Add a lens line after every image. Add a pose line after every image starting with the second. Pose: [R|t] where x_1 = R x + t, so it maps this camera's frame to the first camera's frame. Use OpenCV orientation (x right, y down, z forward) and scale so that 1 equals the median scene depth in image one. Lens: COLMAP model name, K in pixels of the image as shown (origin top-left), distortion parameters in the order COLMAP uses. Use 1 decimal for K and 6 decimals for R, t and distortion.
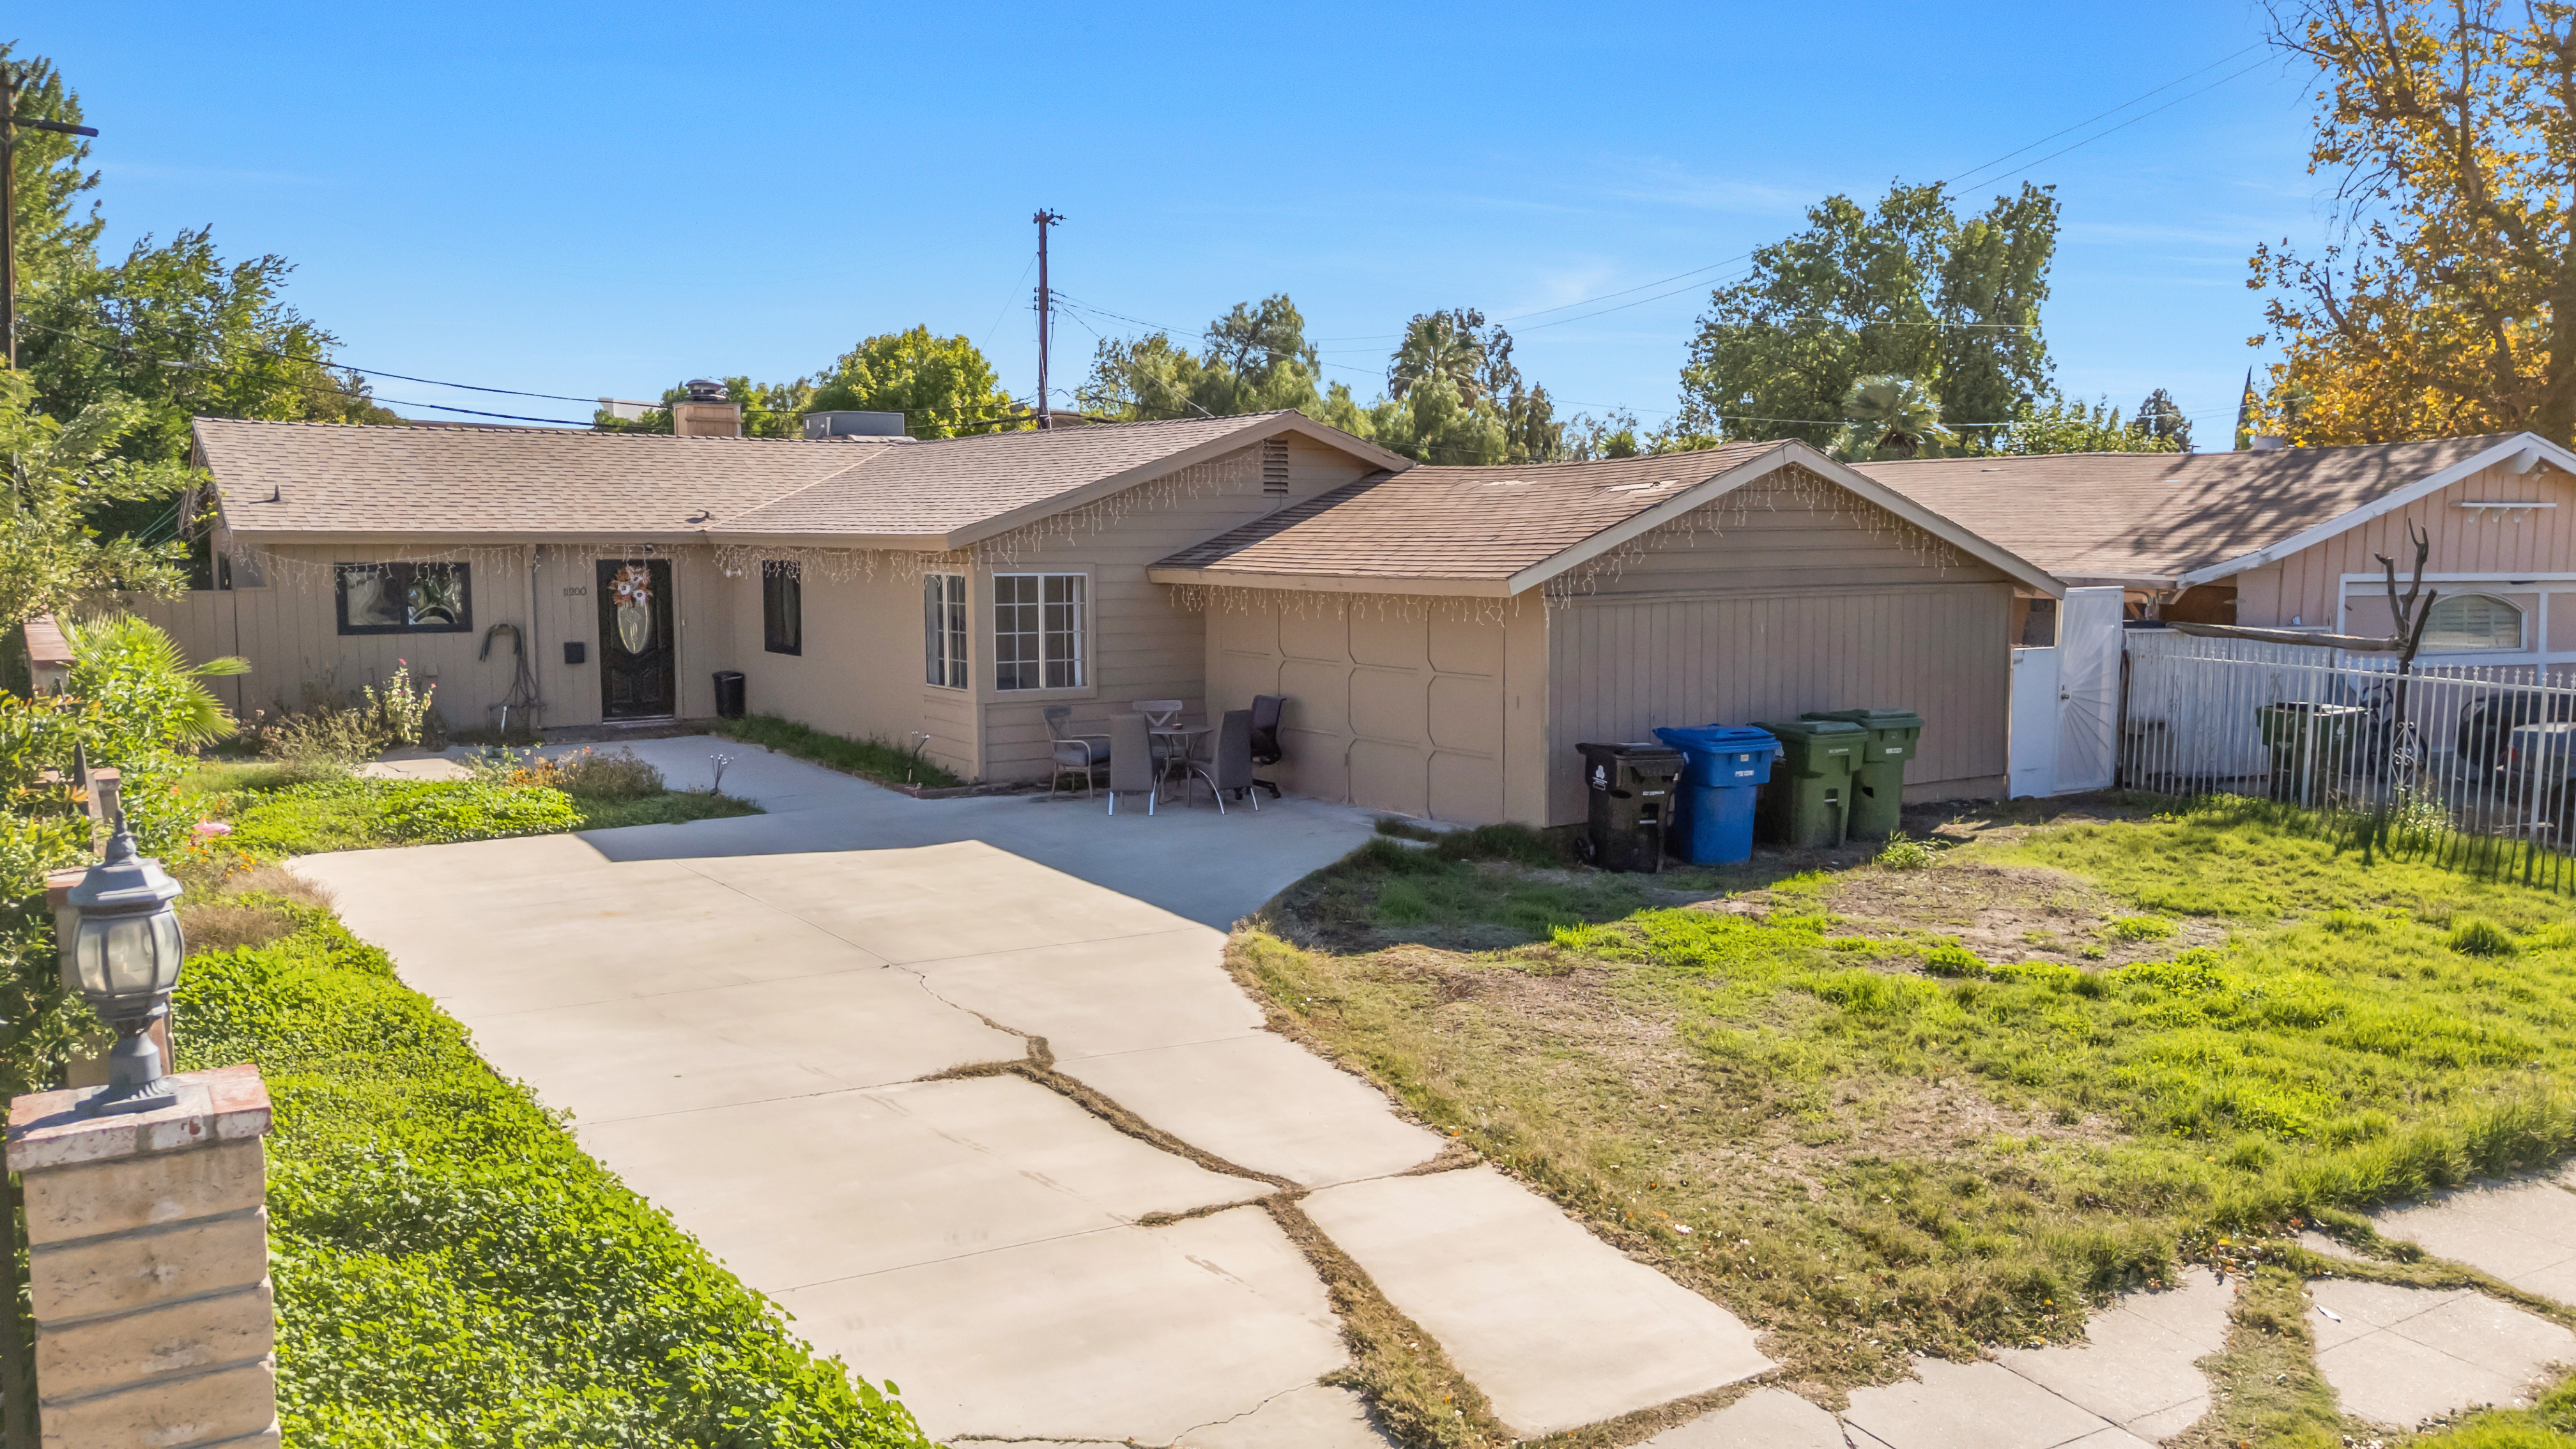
lens RADIAL K [[1887.8, 0, 1288.0], [0, 1887.8, 724.5], [0, 0, 1]] dist [0.088153, -0.092569]
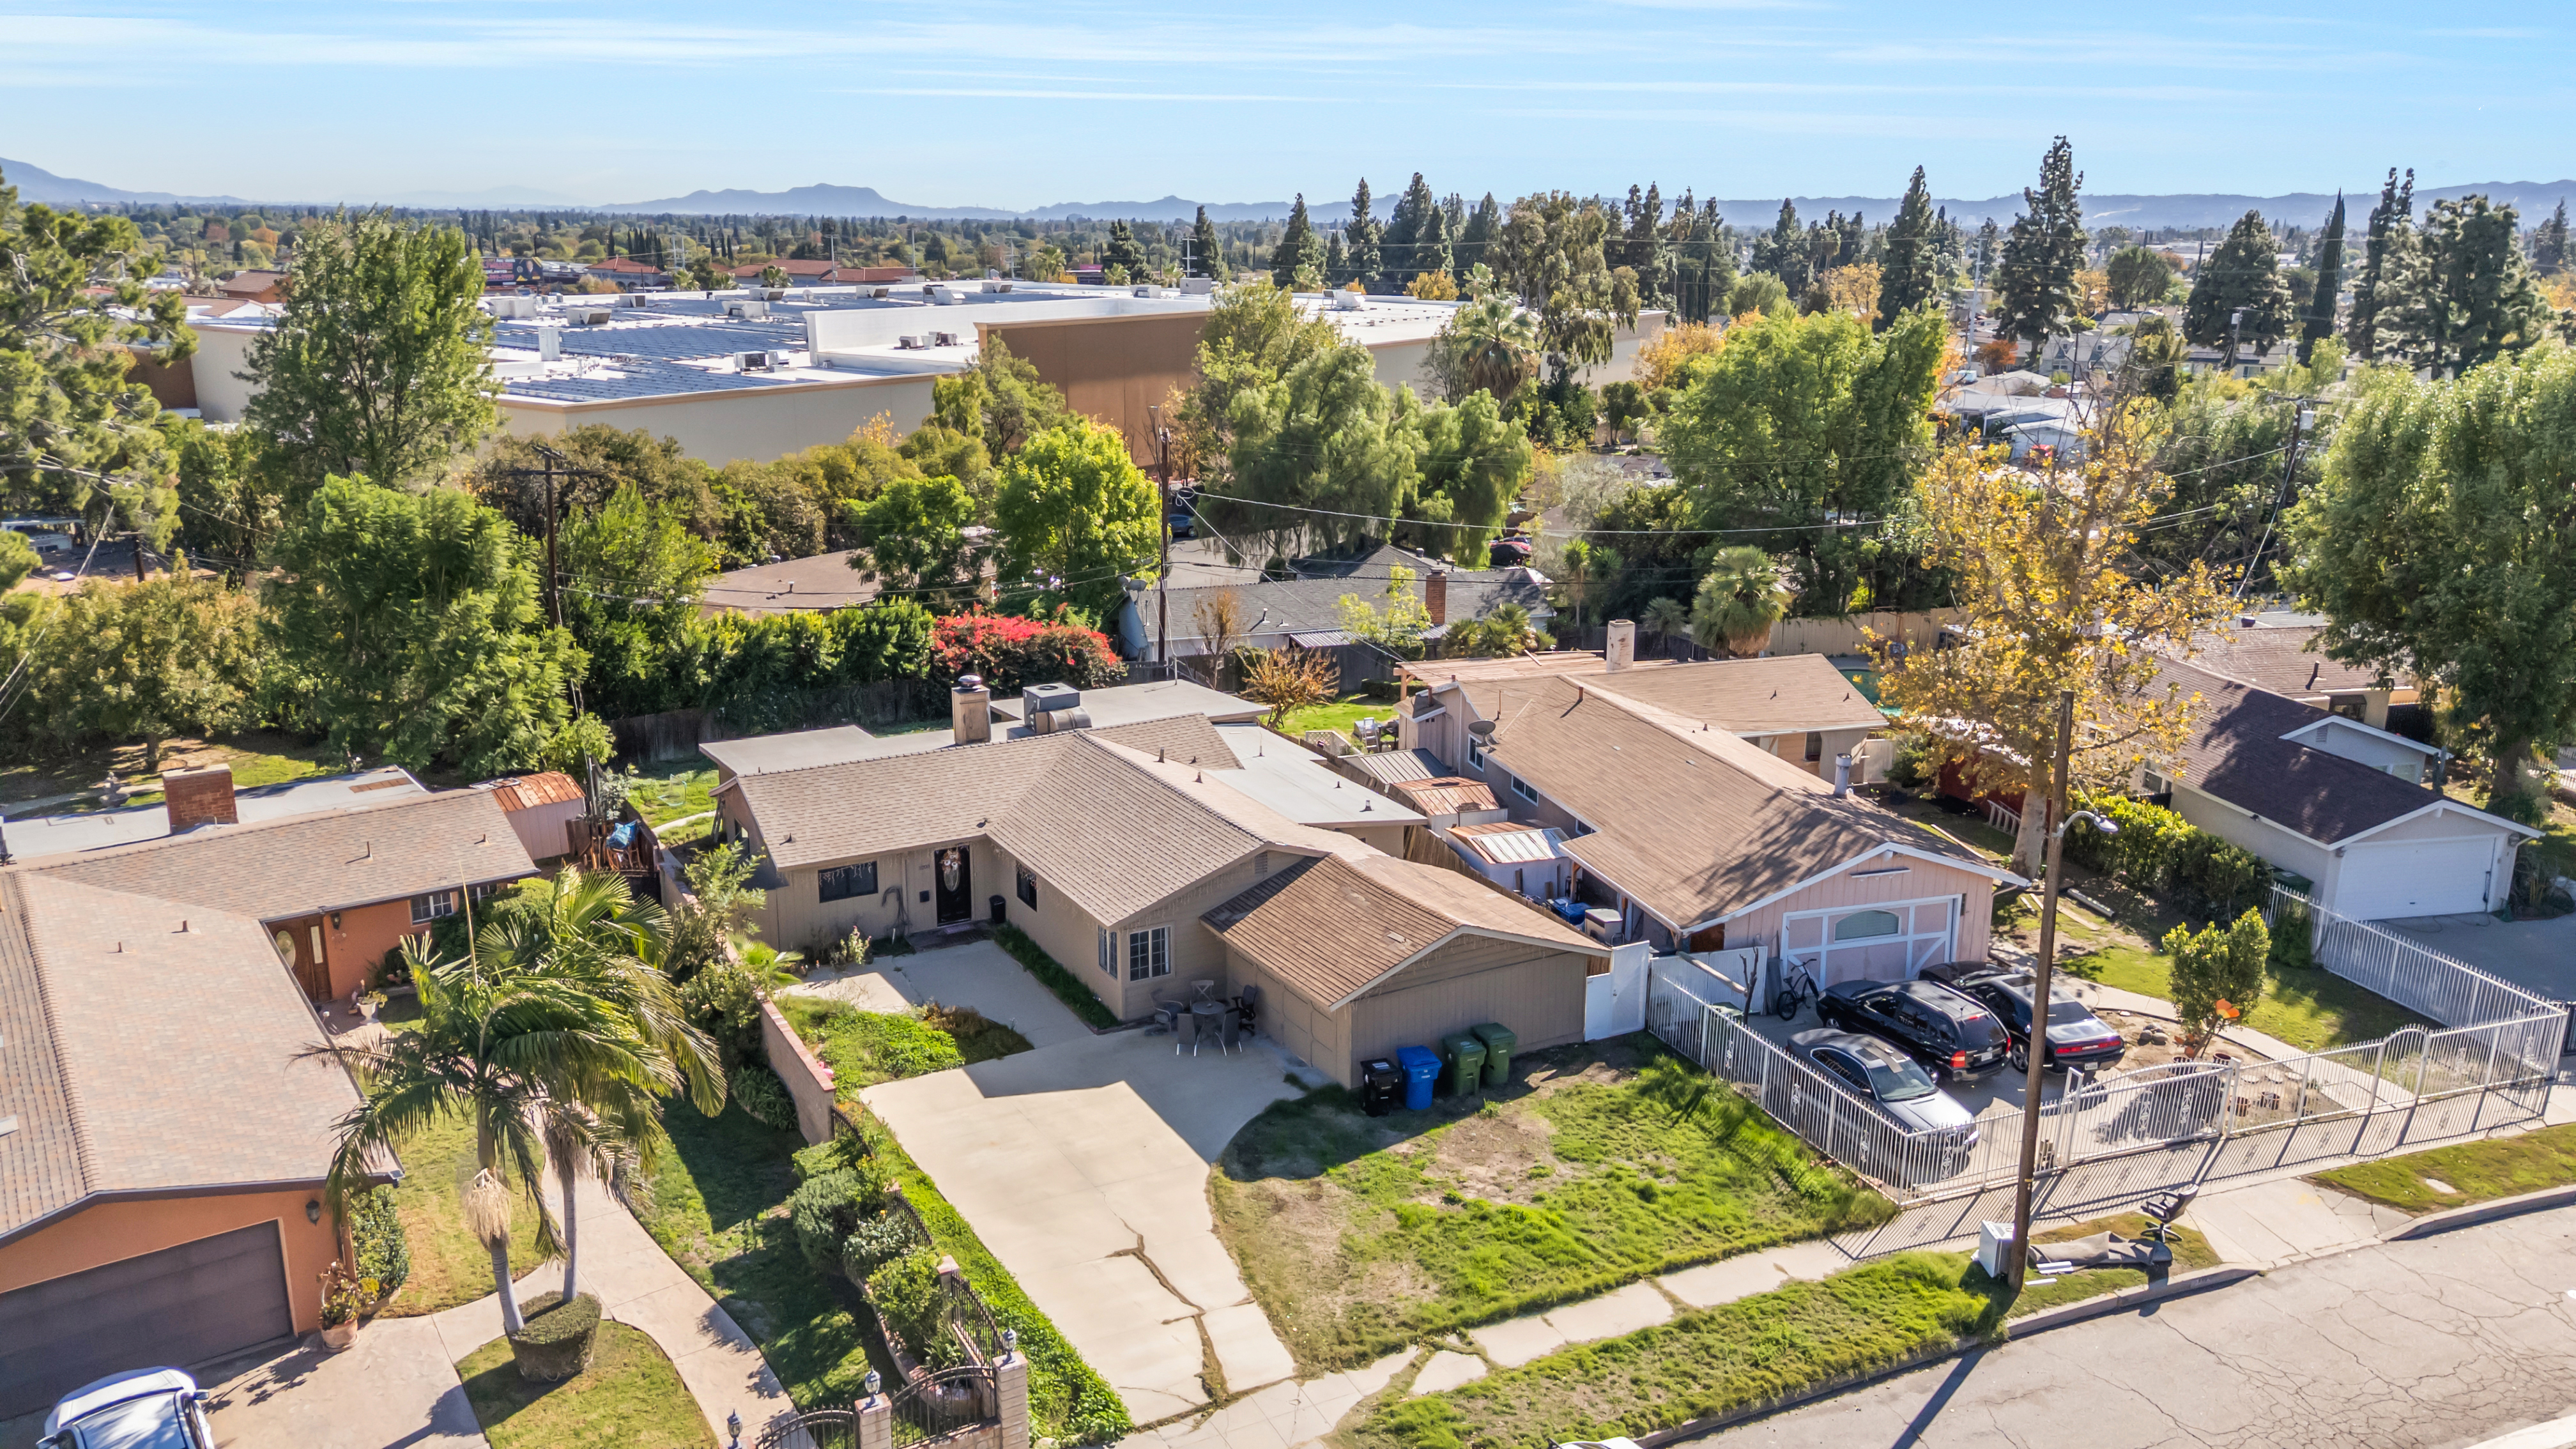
lens RADIAL K [[1887.8, 0, 1288.0], [0, 1887.8, 724.5], [0, 0, 1]] dist [0.088153, -0.092569]
pose [[0.997242, 0.026288, -0.069410, 0.182793], [-0.014876, 0.986993, 0.160070, -0.689772], [0.072715, -0.158596, 0.984662, -1.162859]]
